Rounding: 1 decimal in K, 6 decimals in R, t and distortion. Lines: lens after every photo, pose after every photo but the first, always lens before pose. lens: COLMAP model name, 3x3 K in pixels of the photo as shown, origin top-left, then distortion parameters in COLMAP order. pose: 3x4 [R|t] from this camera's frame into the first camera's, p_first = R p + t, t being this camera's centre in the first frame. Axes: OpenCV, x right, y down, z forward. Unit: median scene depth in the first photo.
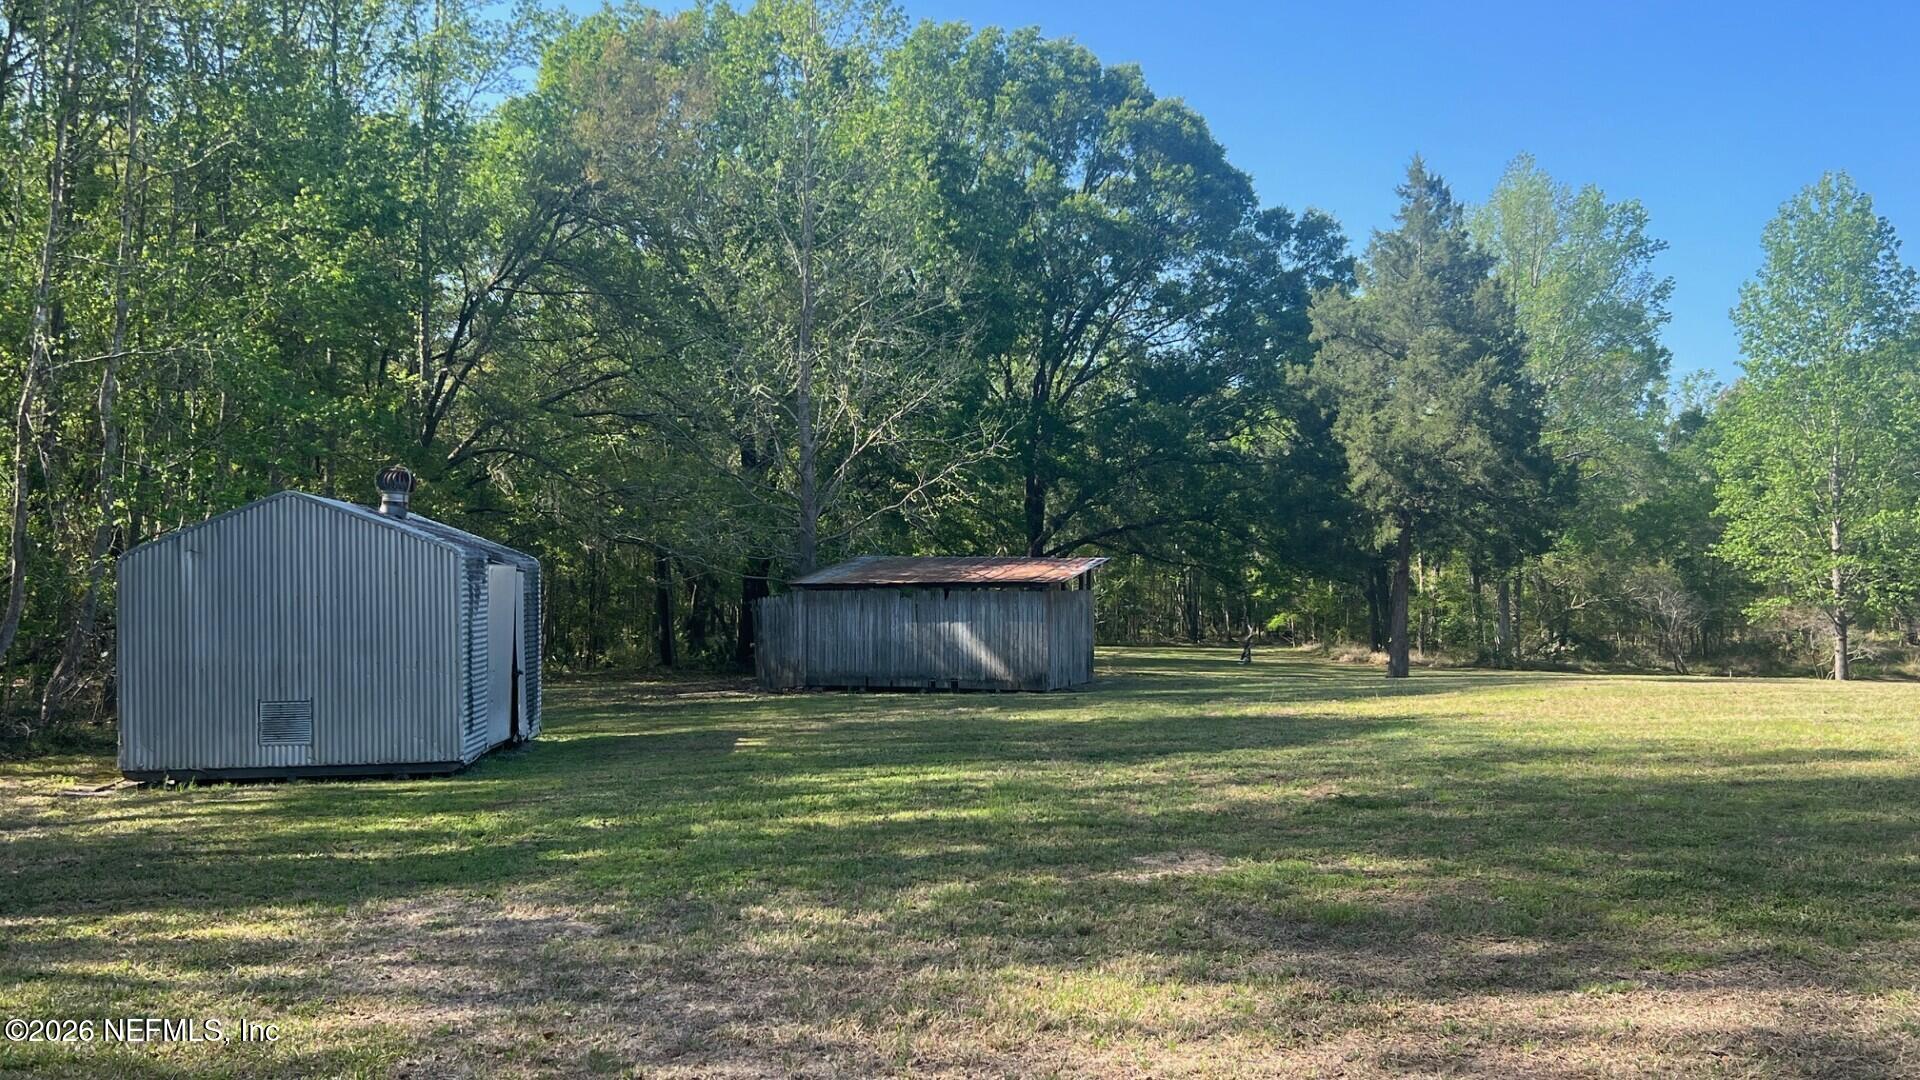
lens RADIAL K [[1647.5, 0, 952.6], [0, 1647.5, 541.5], [0, 0, 1]] dist [-0.010566, -0.018729]
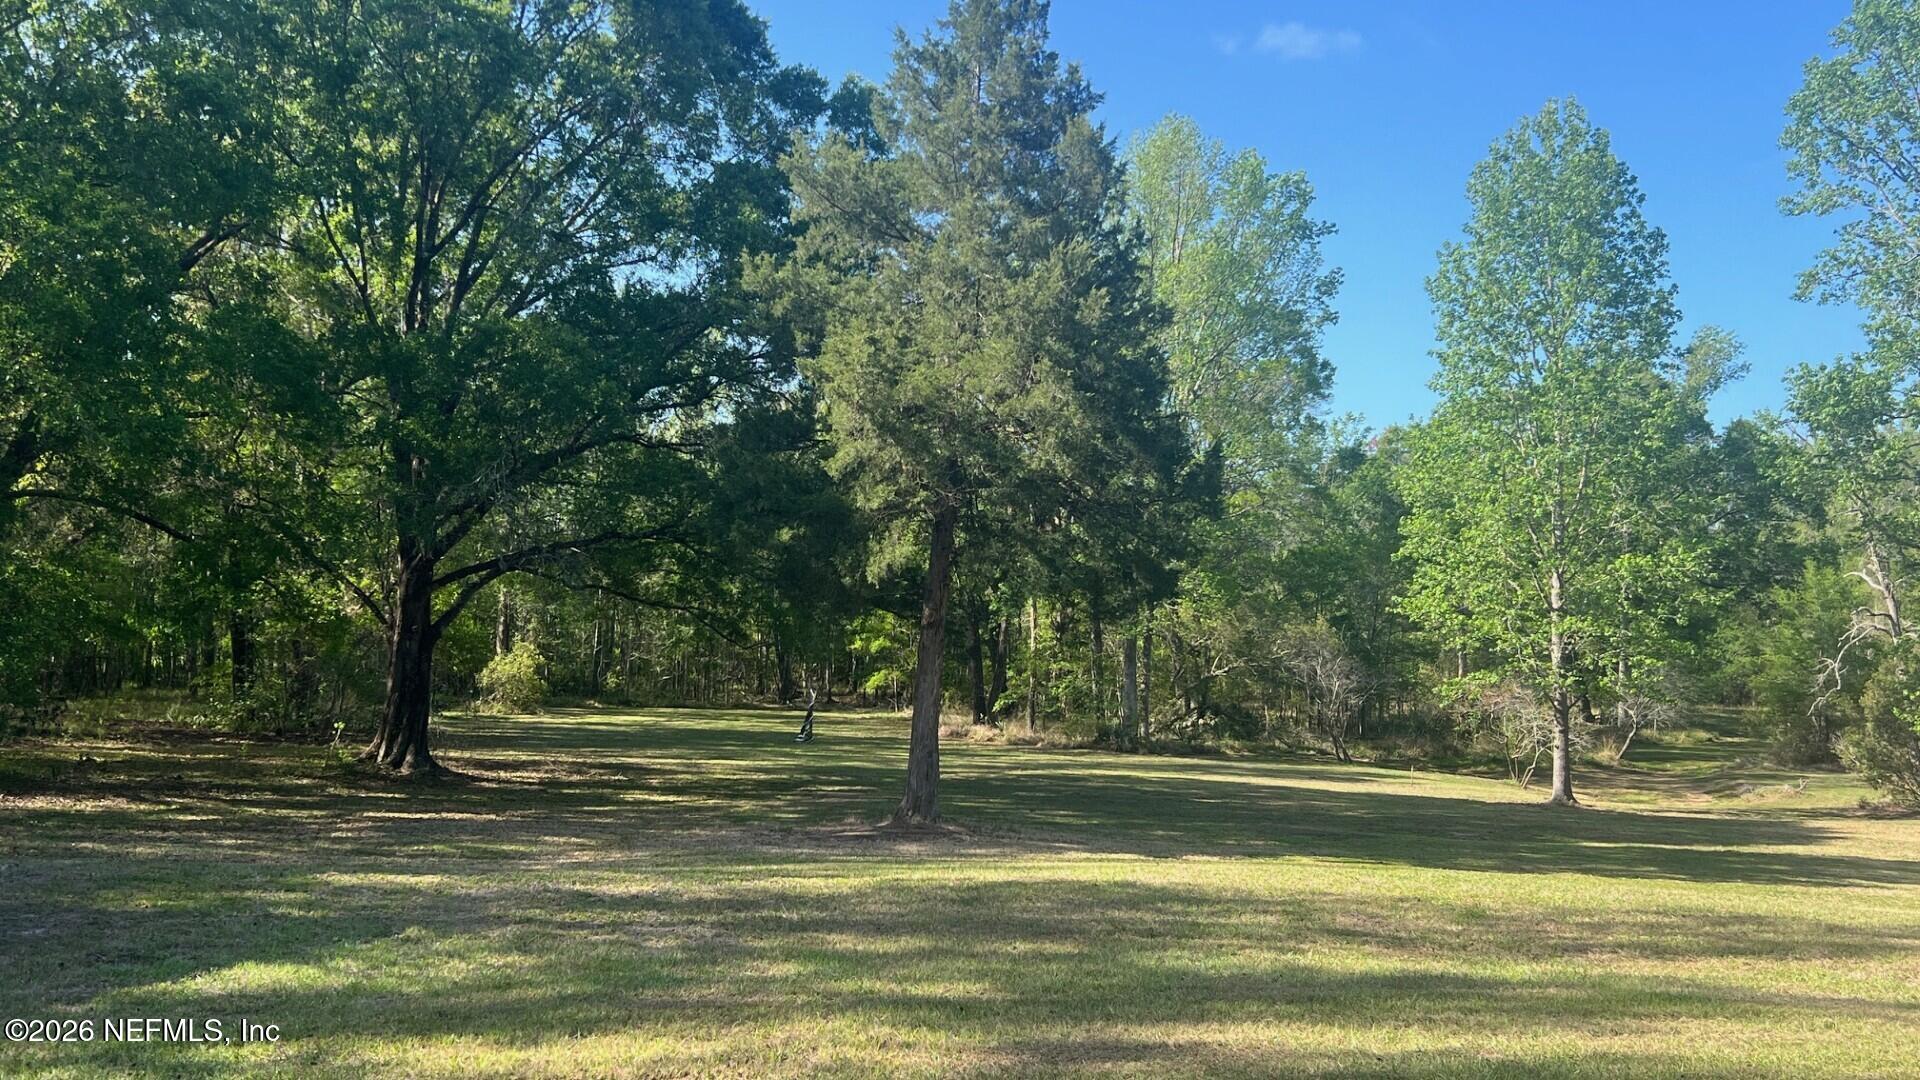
lens RADIAL K [[1647.5, 0, 962.4], [0, 1647.5, 539.3], [0, 0, 1]] dist [-0.010566, -0.018729]
pose [[0.978230, 0.034574, 0.204621, 0.124113], [-0.028785, 0.999099, -0.031202, 0.004644], [-0.205515, 0.024633, 0.978344, 0.325055]]
